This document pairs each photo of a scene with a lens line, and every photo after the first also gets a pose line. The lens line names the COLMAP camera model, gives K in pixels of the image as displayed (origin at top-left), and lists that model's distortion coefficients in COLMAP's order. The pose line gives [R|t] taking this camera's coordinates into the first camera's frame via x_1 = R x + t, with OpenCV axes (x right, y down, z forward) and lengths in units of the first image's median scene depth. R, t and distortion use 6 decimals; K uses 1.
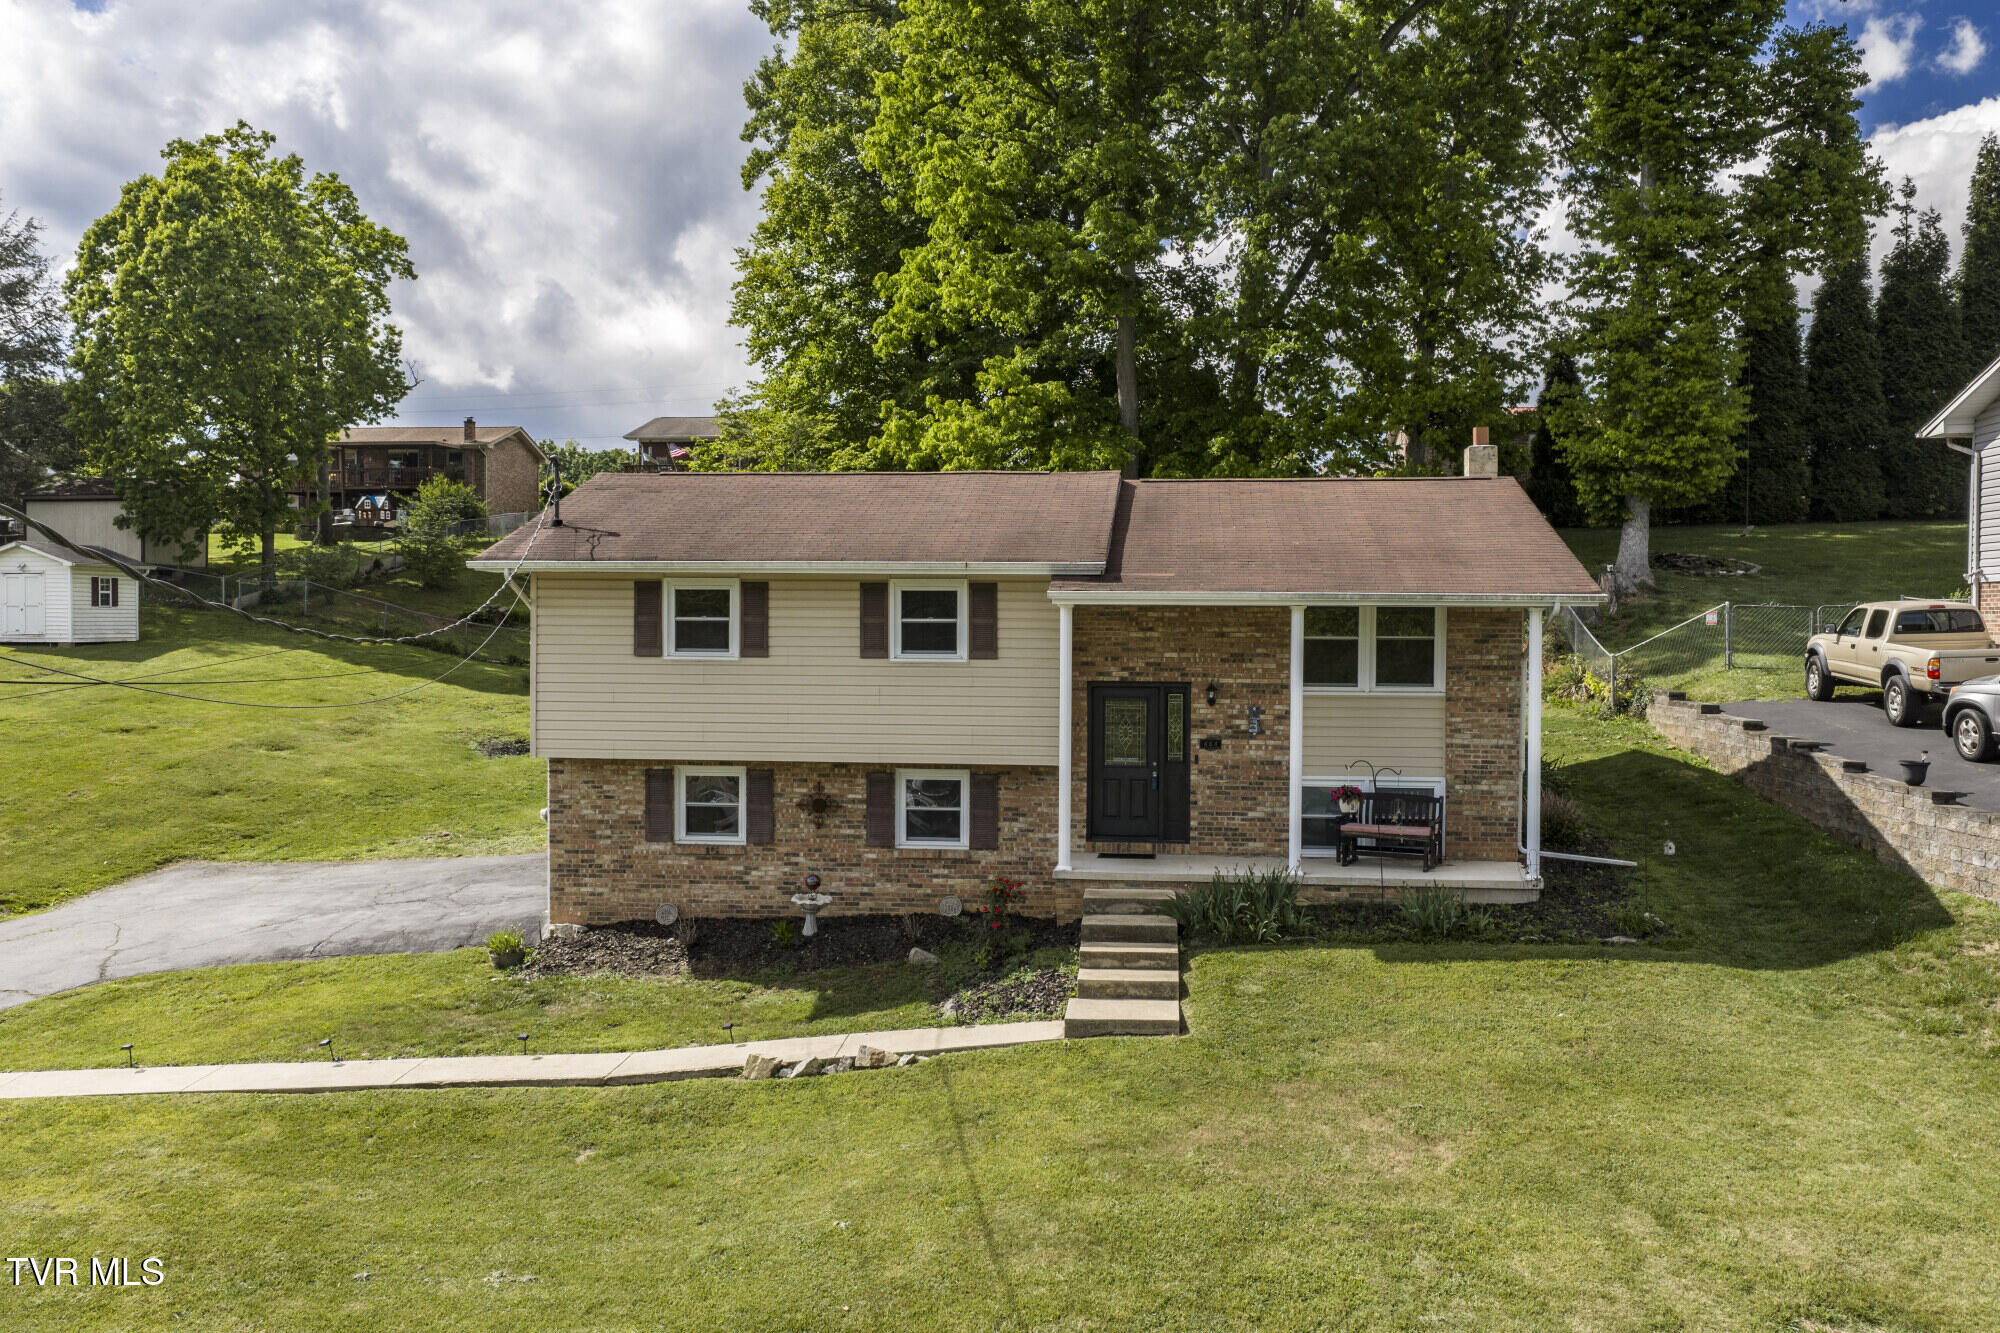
lens RADIAL K [[1651.2, 0, 1011.0], [0, 1651.2, 666.0], [0, 0, 1]] dist [0.007316, -0.003281]
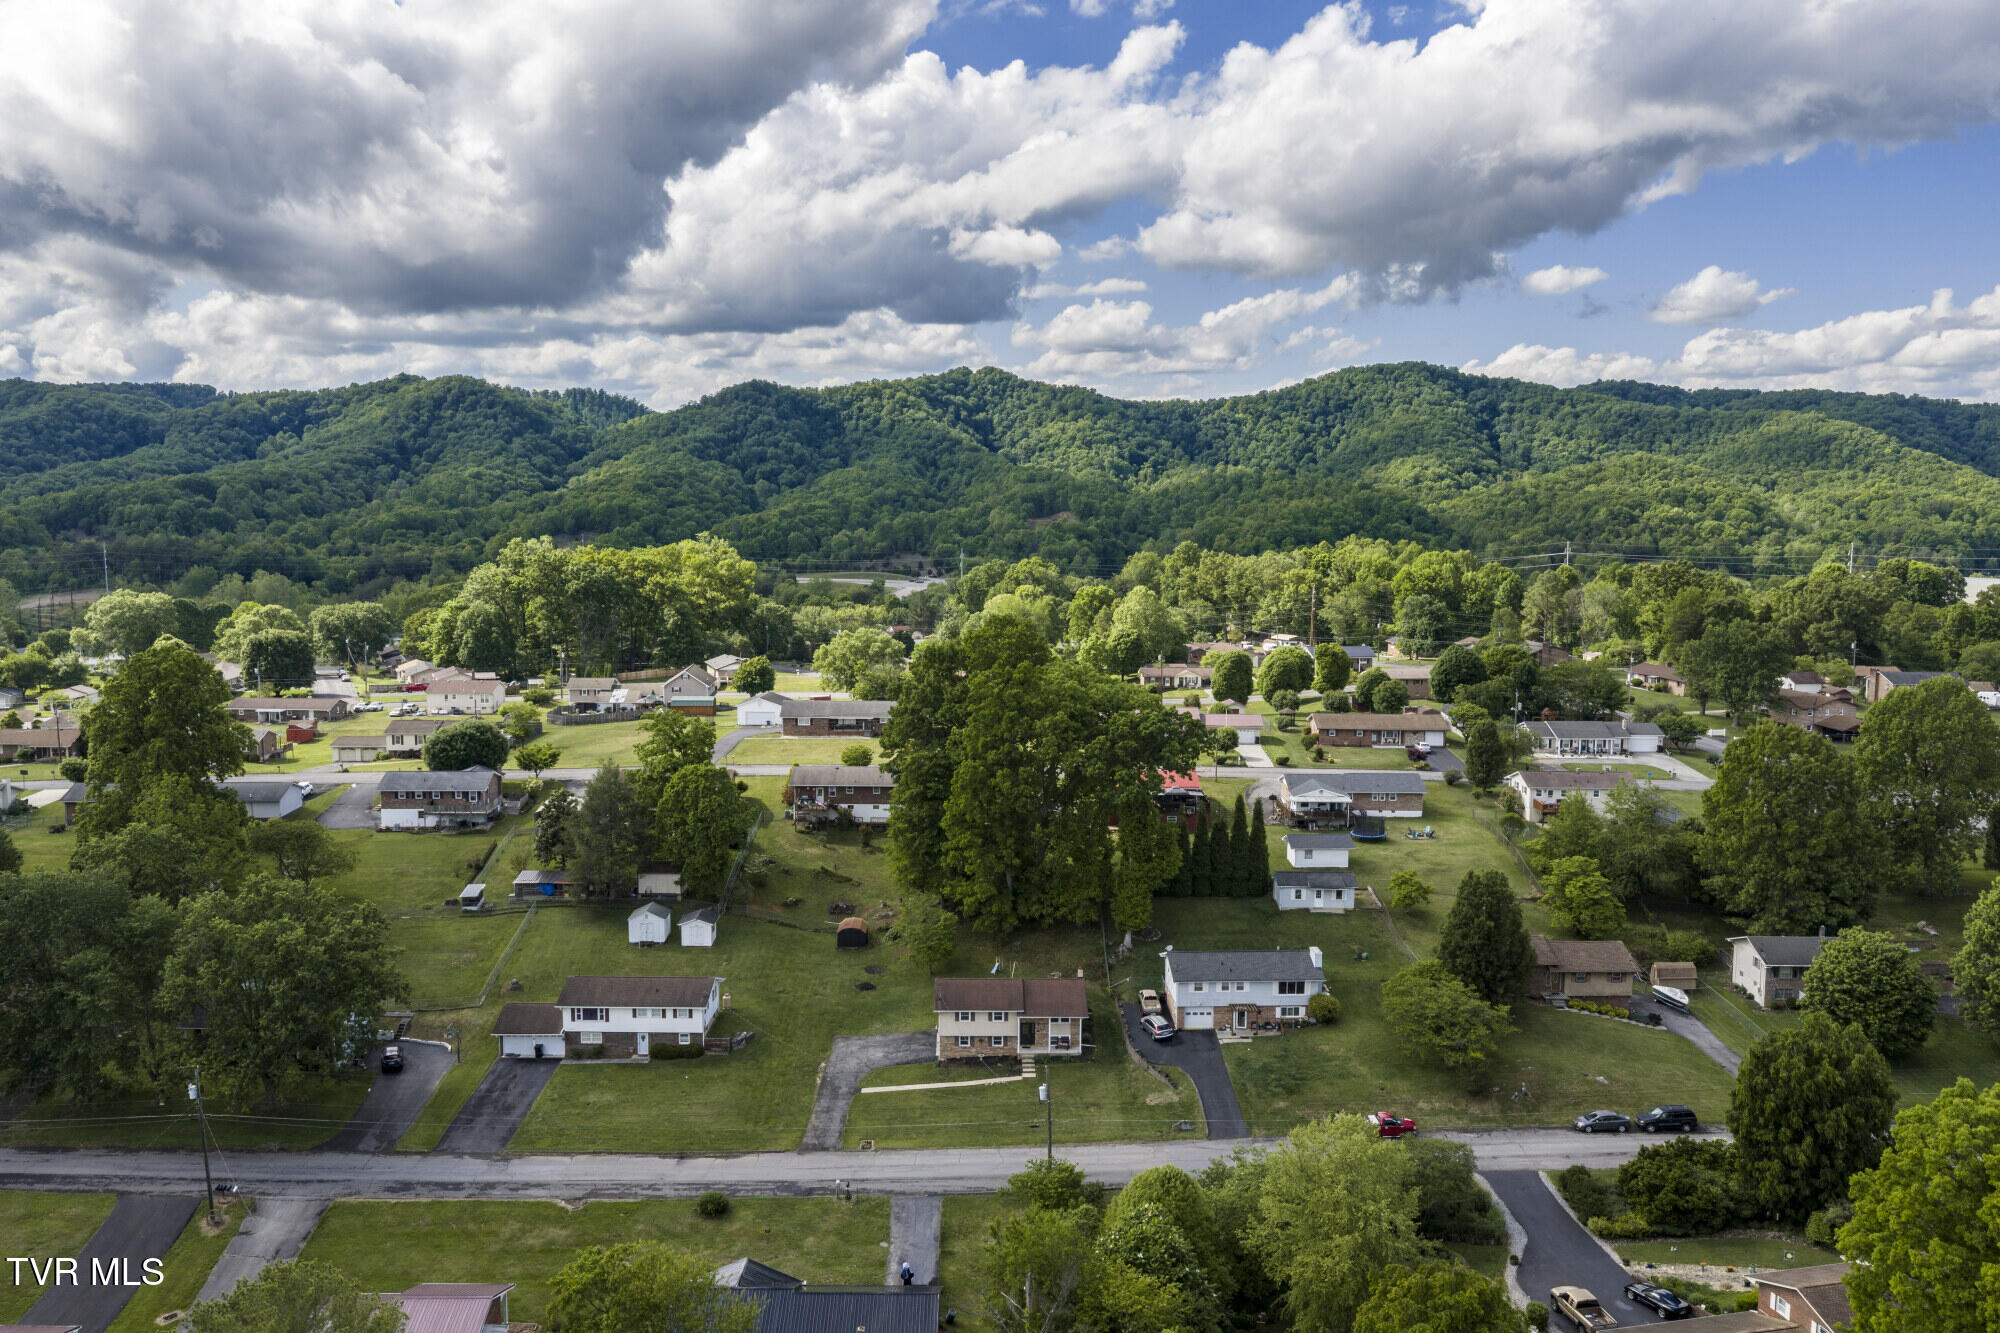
lens RADIAL K [[1619.9, 0, 1025.9], [0, 1619.9, 658.4], [0, 0, 1]] dist [0.013332, -0.011164]
pose [[0.989587, -0.008239, 0.143698, -0.902731], [-0.003743, 0.996550, 0.082913, -2.095482], [-0.143885, -0.082588, 0.986142, -5.636453]]
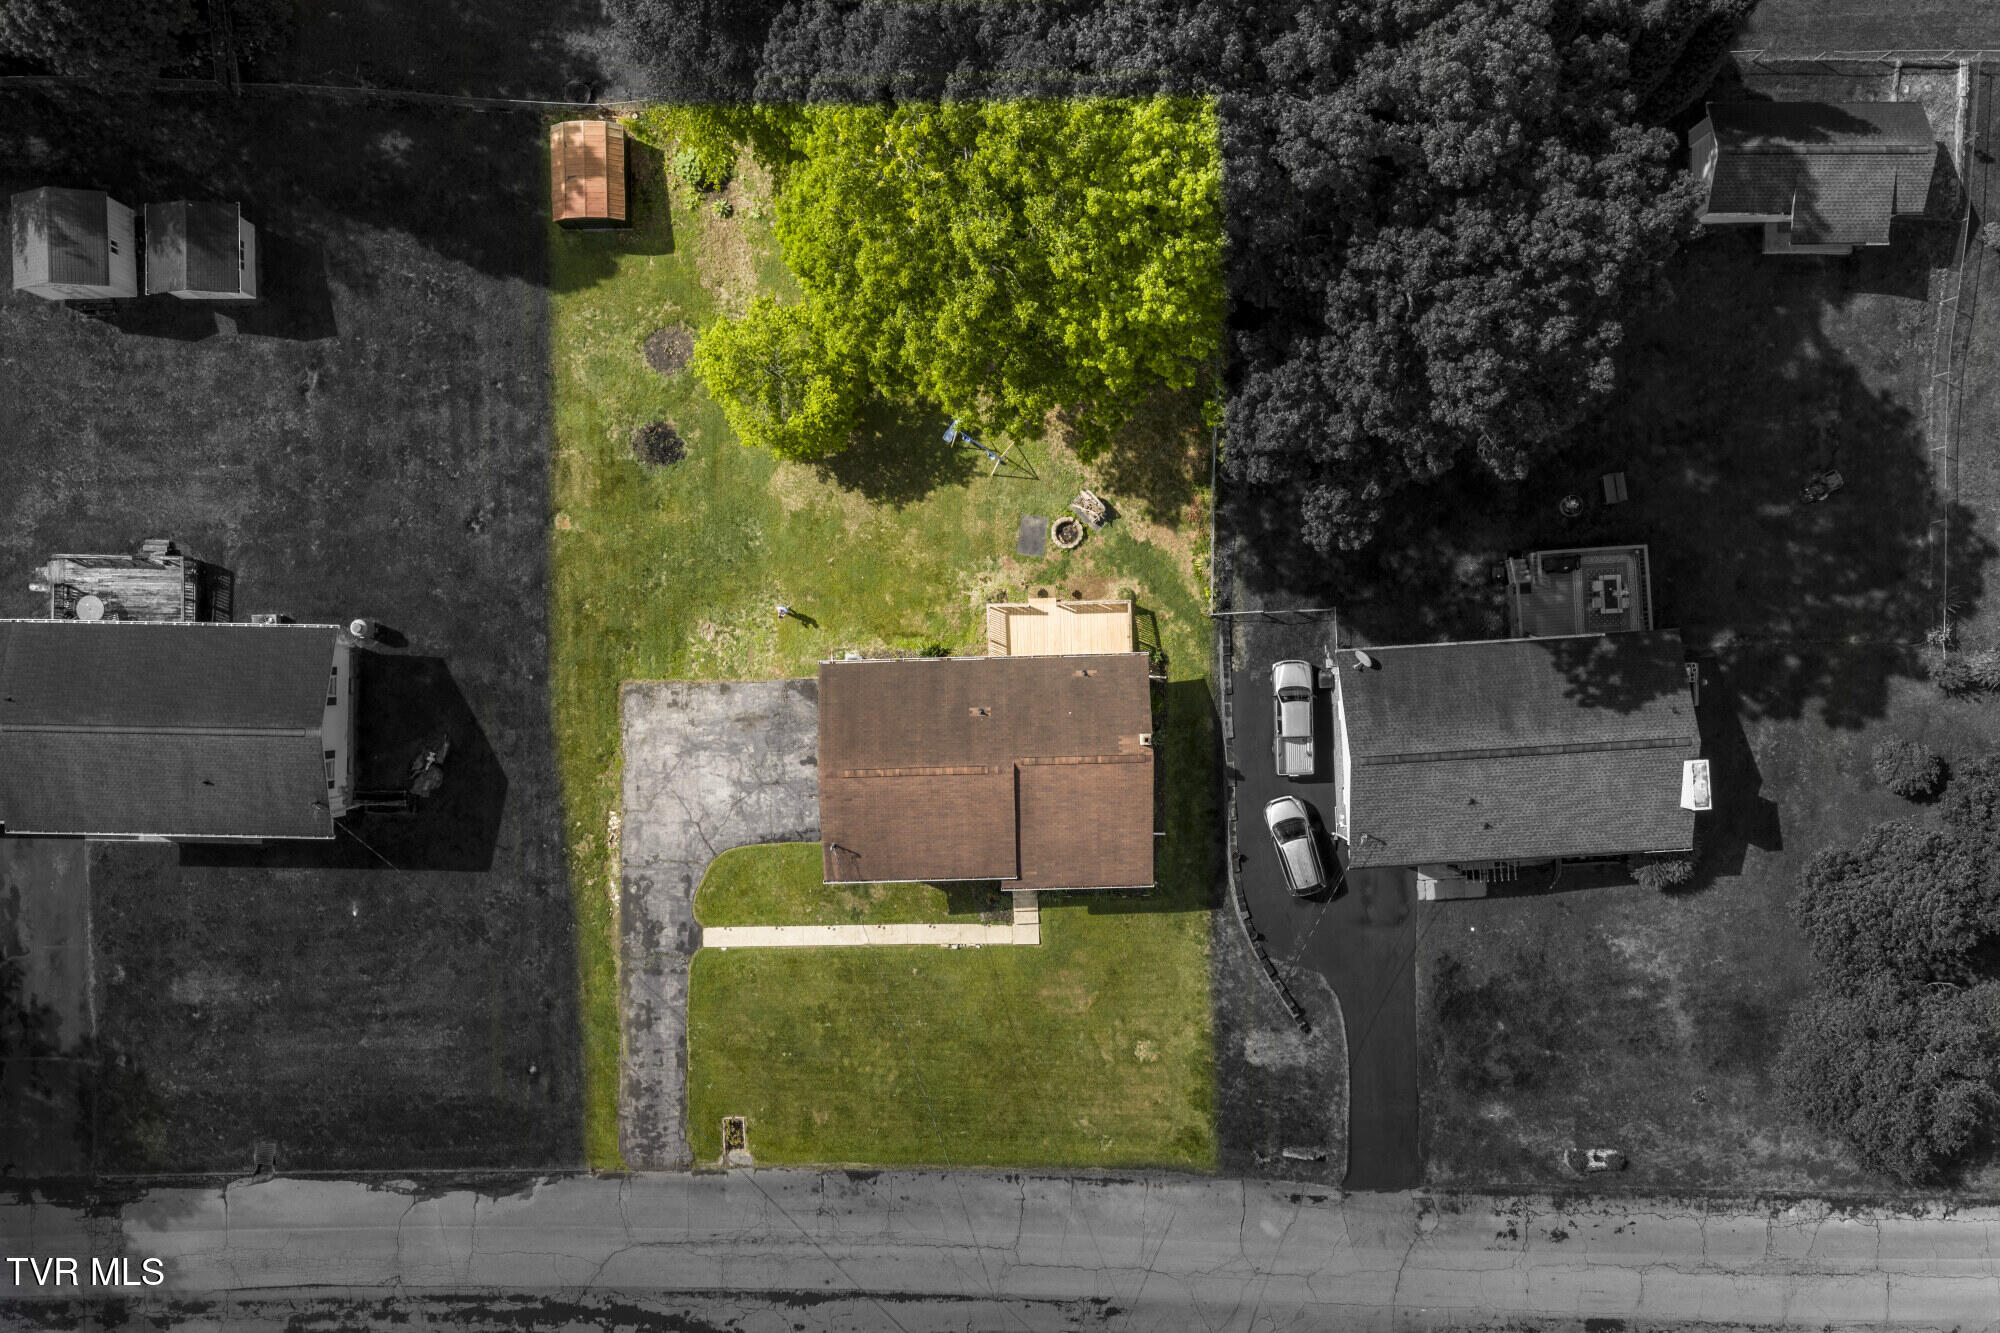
lens RADIAL K [[1651.2, 0, 1011.0], [0, 1651.2, 666.0], [0, 0, 1]] dist [0.007316, -0.003281]
pose [[0.990980, -0.133986, 0.002524, 0.089092], [0.001062, 0.026685, 0.999643, -3.302453], [-0.134005, -0.990624, 0.026587, 1.267217]]
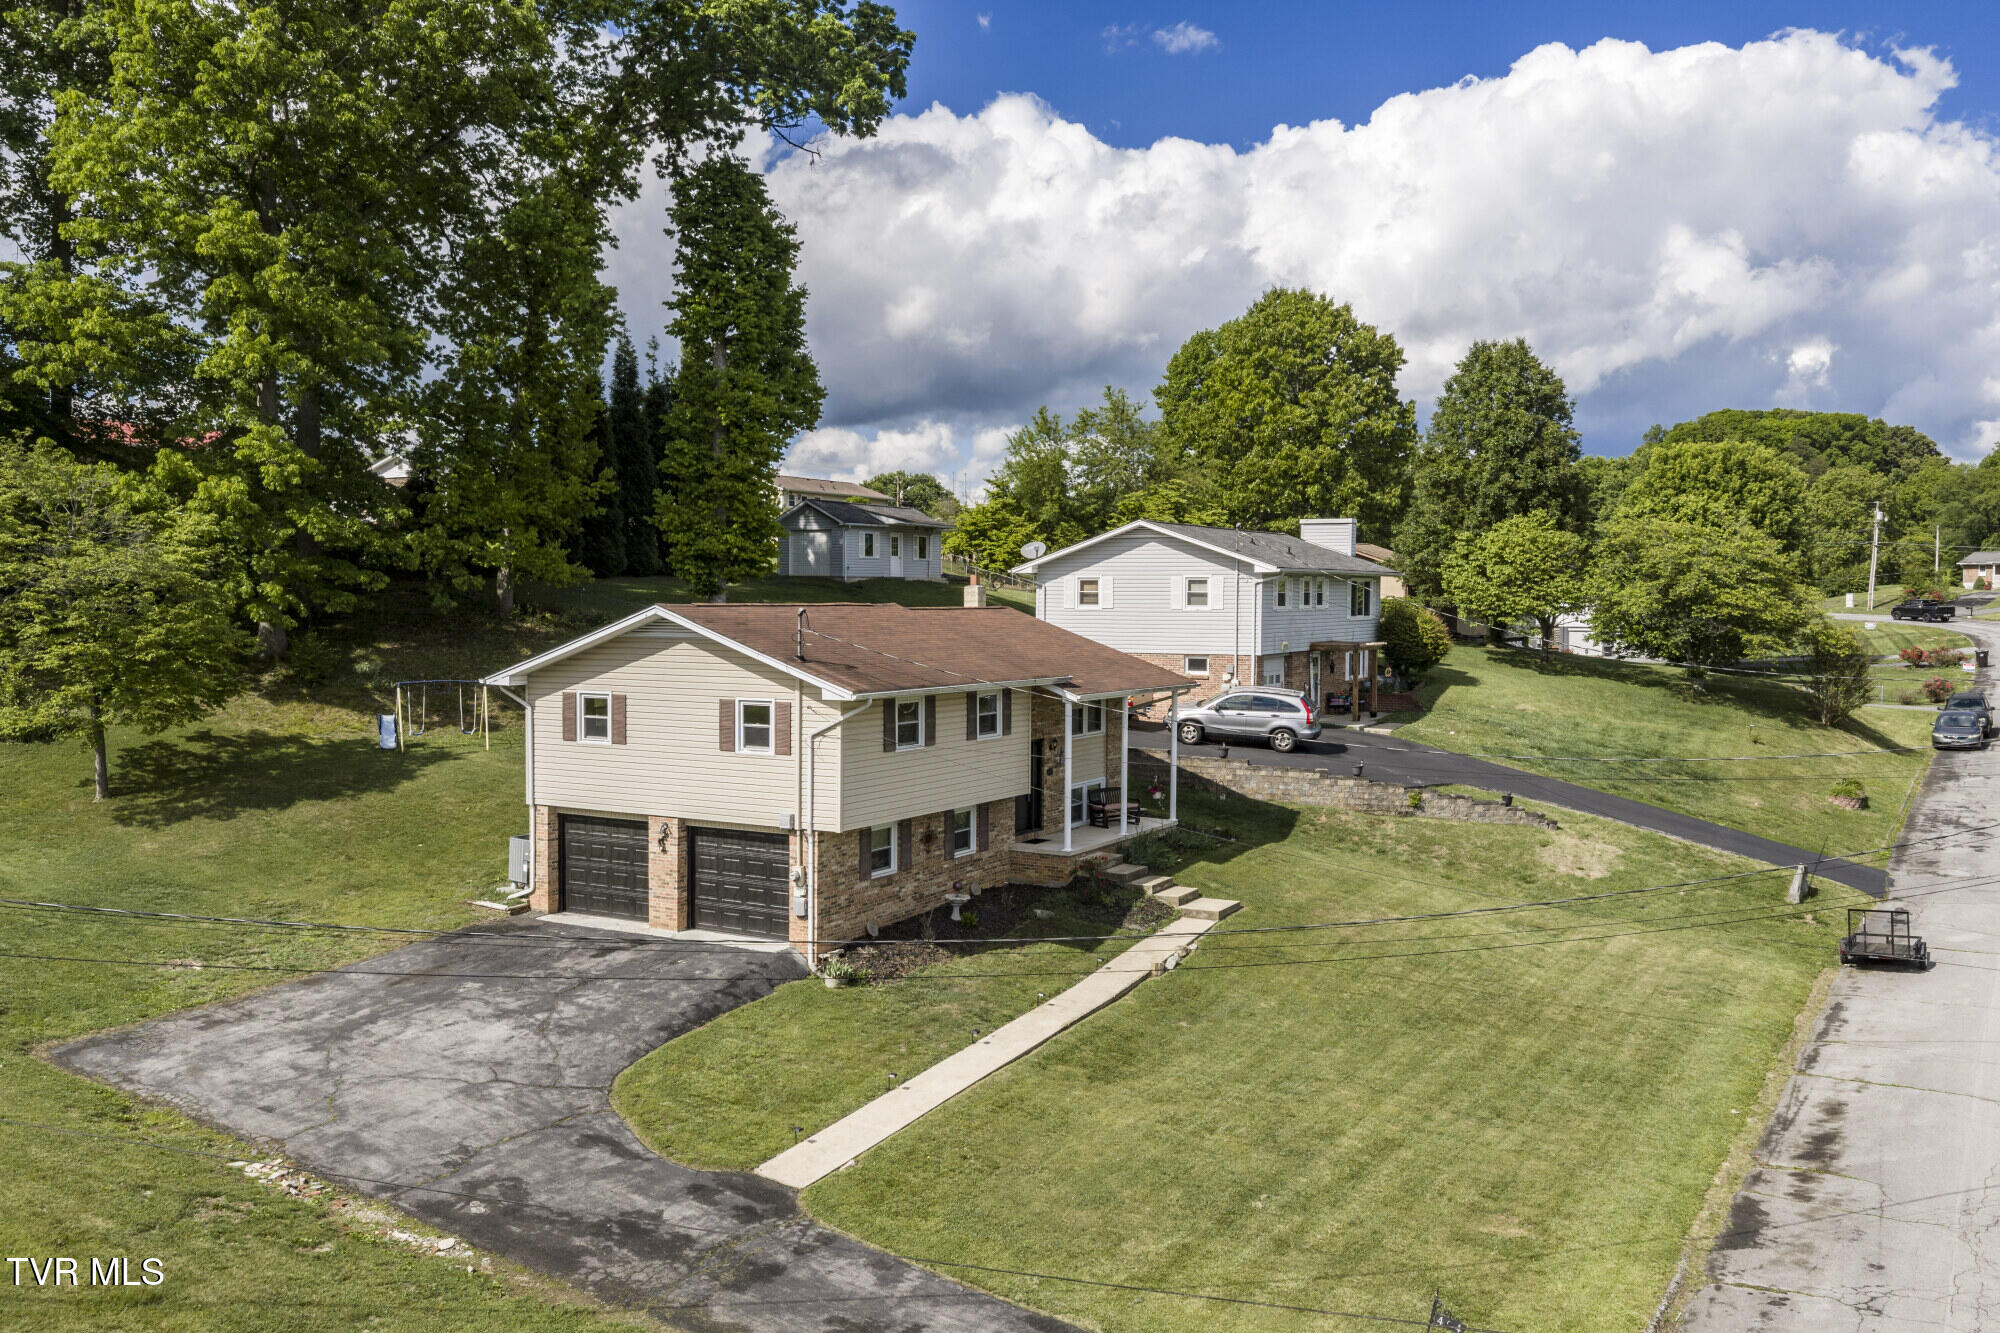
lens RADIAL K [[1651.2, 0, 1011.0], [0, 1651.2, 666.0], [0, 0, 1]] dist [0.007316, -0.003281]
pose [[0.402152, -0.041493, 0.914632, -1.505134], [0.017044, 0.999139, 0.037833, -0.134059], [-0.915414, 0.000374, 0.402513, 0.322576]]
